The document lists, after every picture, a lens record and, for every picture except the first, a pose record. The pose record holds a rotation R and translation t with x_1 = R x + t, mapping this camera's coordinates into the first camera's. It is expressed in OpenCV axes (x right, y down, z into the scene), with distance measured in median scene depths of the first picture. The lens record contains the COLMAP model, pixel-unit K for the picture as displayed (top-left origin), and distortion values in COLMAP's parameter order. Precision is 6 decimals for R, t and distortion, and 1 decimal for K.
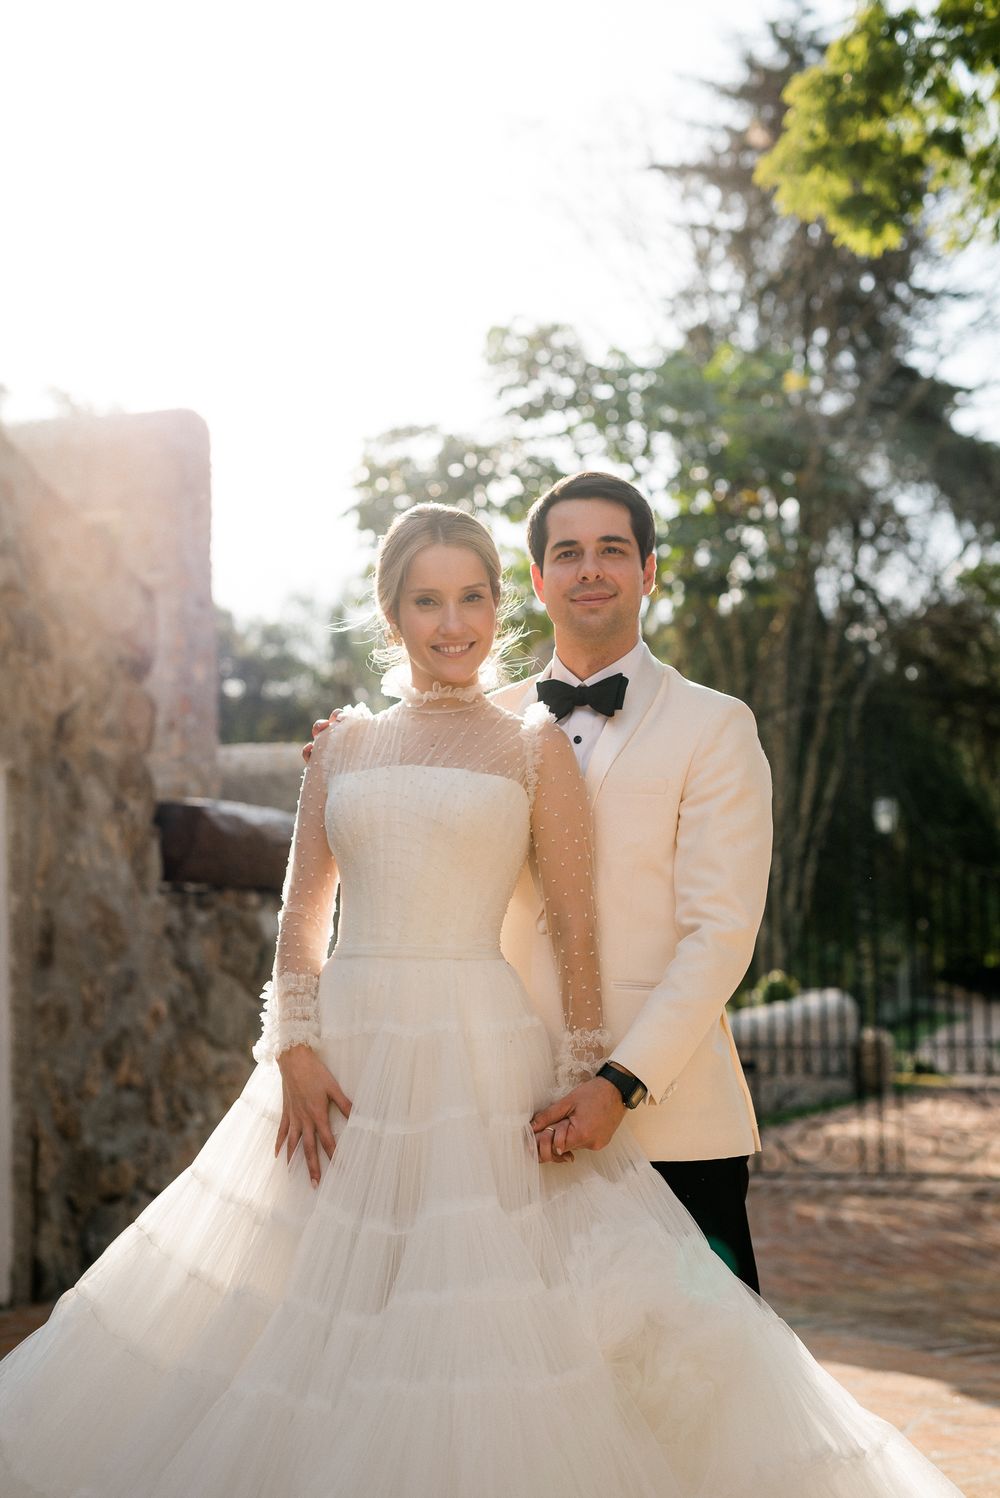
lens RADIAL K [[2230.4, 0, 500.0], [0, 2230.4, 749.0], [0, 0, 1]] dist [-0.001139, -0.000499]
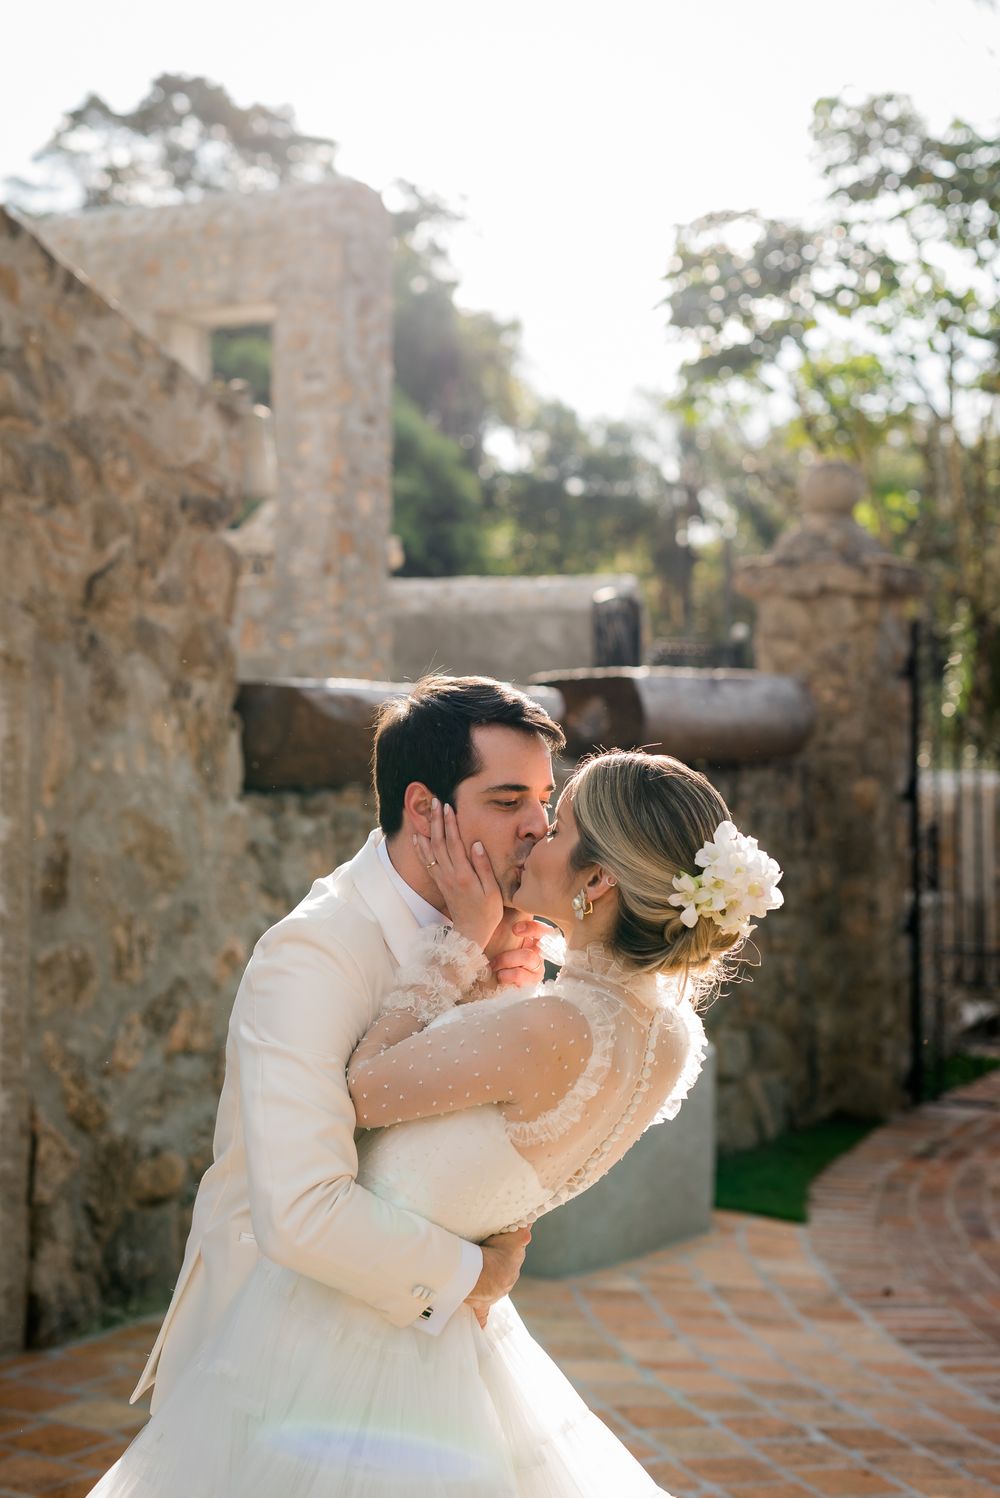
lens RADIAL K [[2286.4, 0, 499.9], [0, 2286.4, 674.4], [0, 0, 1]] dist [-0.000367, 0.046596]
pose [[0.988327, 0.016755, -0.151421, 0.057814], [-0.008525, 0.998459, 0.054833, -0.024011], [0.152107, -0.052902, 0.986947, 0.227290]]
